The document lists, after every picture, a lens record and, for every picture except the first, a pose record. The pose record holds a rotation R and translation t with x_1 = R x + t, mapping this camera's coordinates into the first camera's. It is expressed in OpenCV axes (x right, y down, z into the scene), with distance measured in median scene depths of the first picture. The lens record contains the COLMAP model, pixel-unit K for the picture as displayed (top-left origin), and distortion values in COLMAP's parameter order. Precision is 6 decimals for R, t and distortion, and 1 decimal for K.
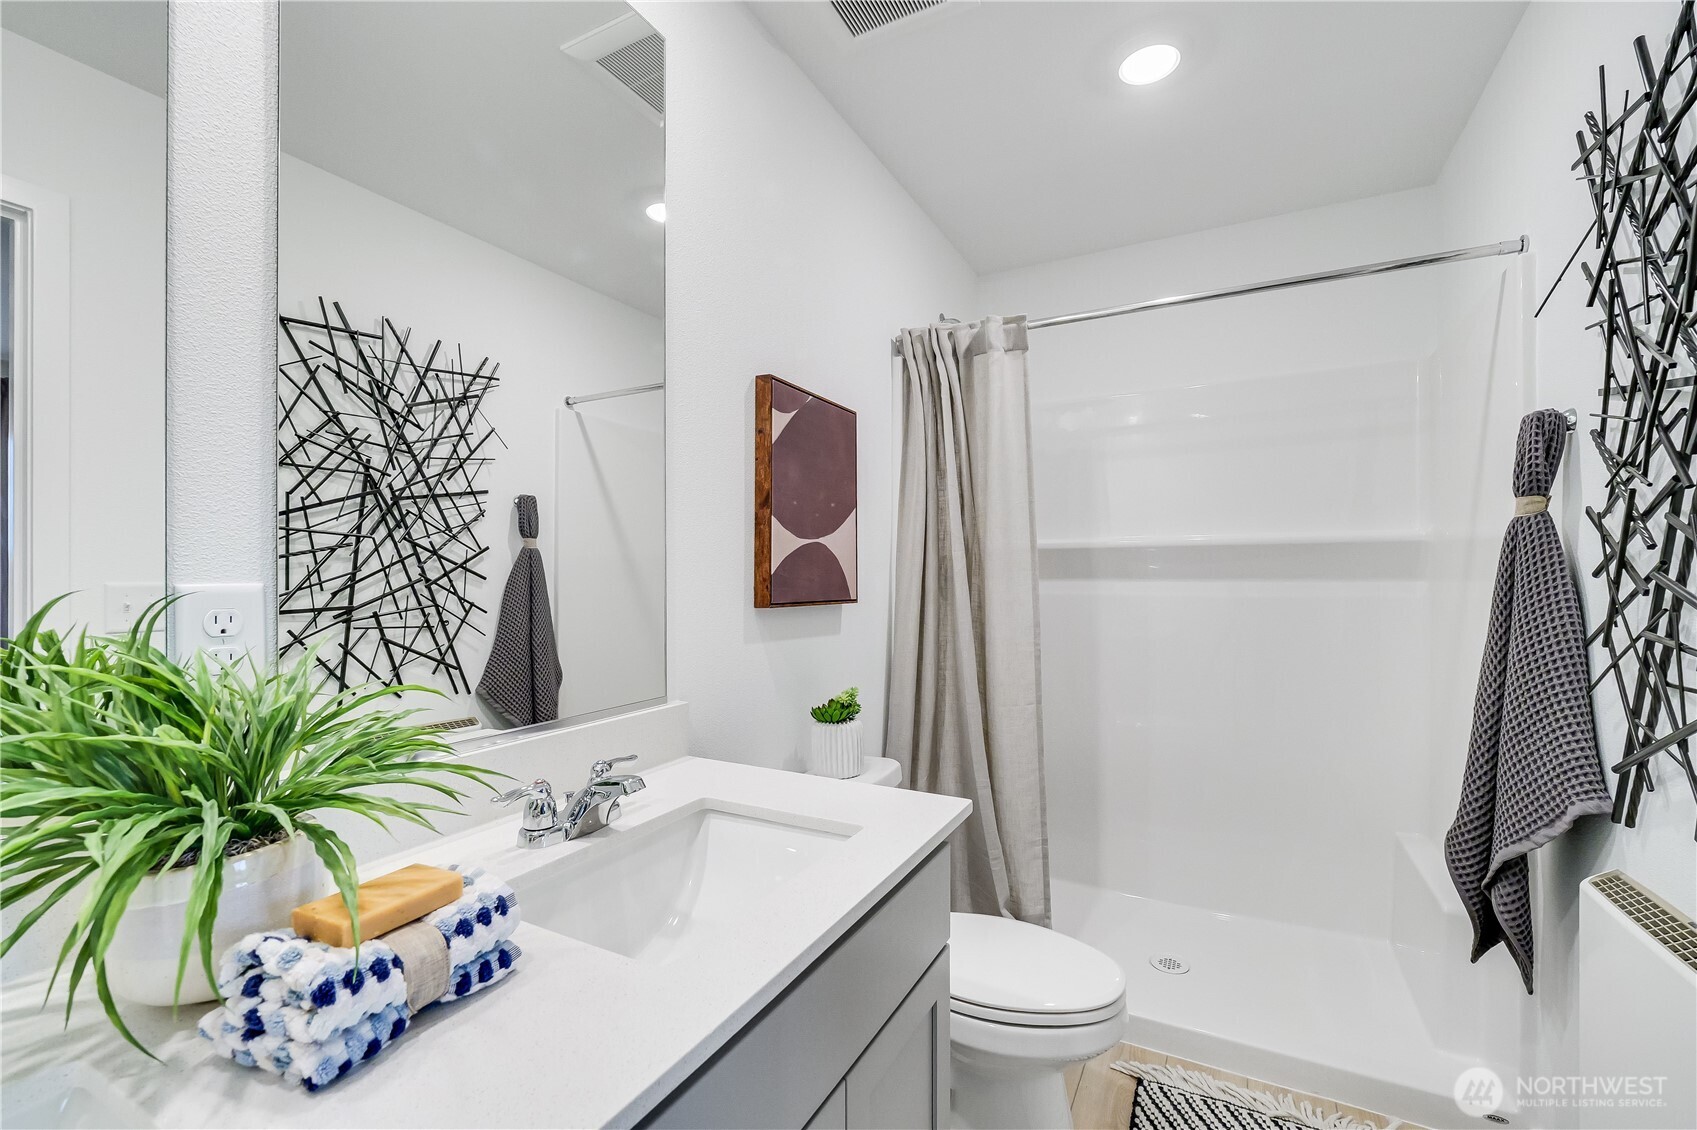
lens RADIAL K [[692.3, 0, 855.9], [0, 692.3, 594.7], [0, 0, 1]] dist [-0.013524, 0.002772]
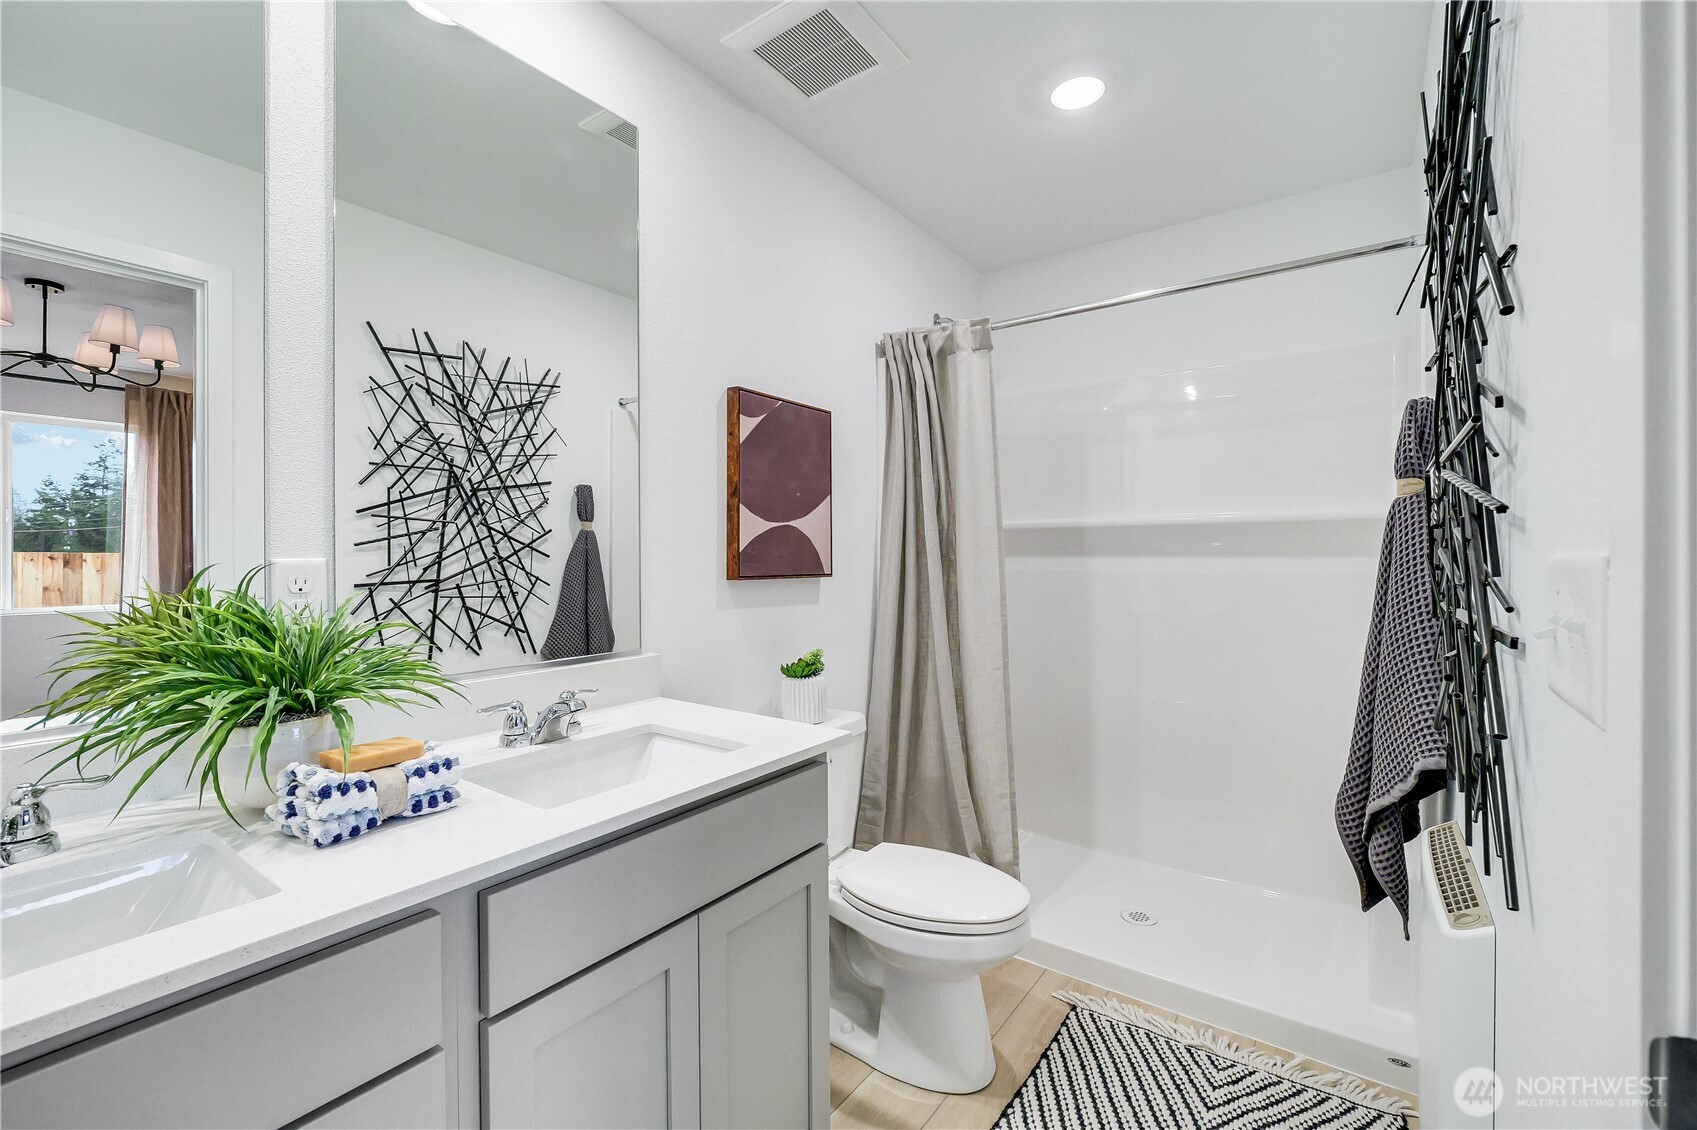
lens RADIAL K [[691.8, 0, 858.2], [0, 691.8, 577.1], [0, 0, 1]] dist [-0.009590, 0.000132]
pose [[0.990973, 0.002871, -0.134034, 0.183467], [-0.002104, 0.999981, 0.005869, 0.004719], [0.134048, -0.005534, 0.990959, -0.125918]]
